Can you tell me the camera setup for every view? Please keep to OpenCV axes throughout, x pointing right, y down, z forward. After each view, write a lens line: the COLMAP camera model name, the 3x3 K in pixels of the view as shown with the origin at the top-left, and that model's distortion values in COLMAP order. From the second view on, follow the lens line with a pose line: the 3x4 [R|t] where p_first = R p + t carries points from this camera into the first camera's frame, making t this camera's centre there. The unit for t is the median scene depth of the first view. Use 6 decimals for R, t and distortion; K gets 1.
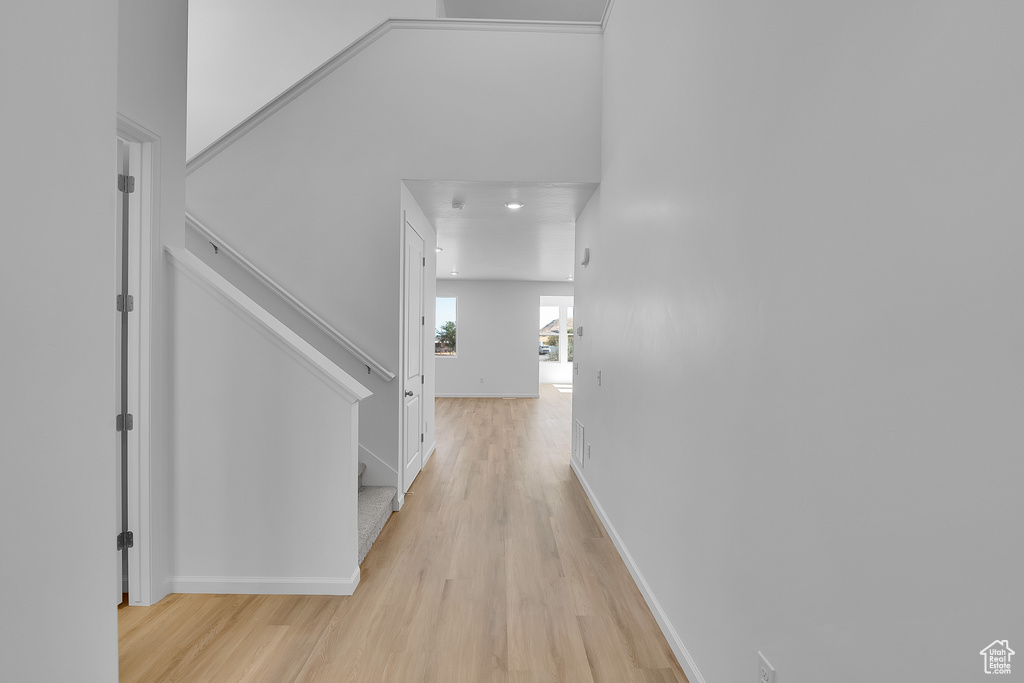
lens RADIAL K [[427.6, 0, 512.0], [0, 427.6, 341.5], [0, 0, 1]] dist [-0.009670, 0.000194]
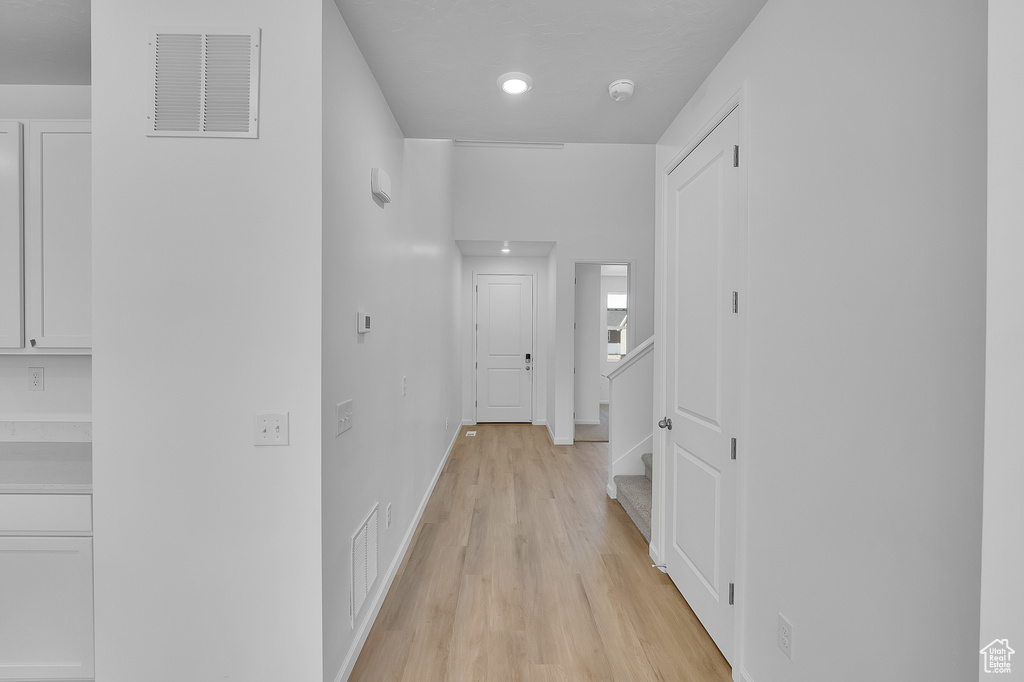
lens RADIAL K [[427.6, 0, 512.0], [0, 427.6, 341.0], [0, 0, 1]] dist [-0.009670, 0.000194]
pose [[-0.999835, -0.017088, 0.006238, -0.002771], [-0.016936, 0.999578, 0.023602, -0.027283], [-0.006639, 0.023492, -0.999702, 2.330535]]
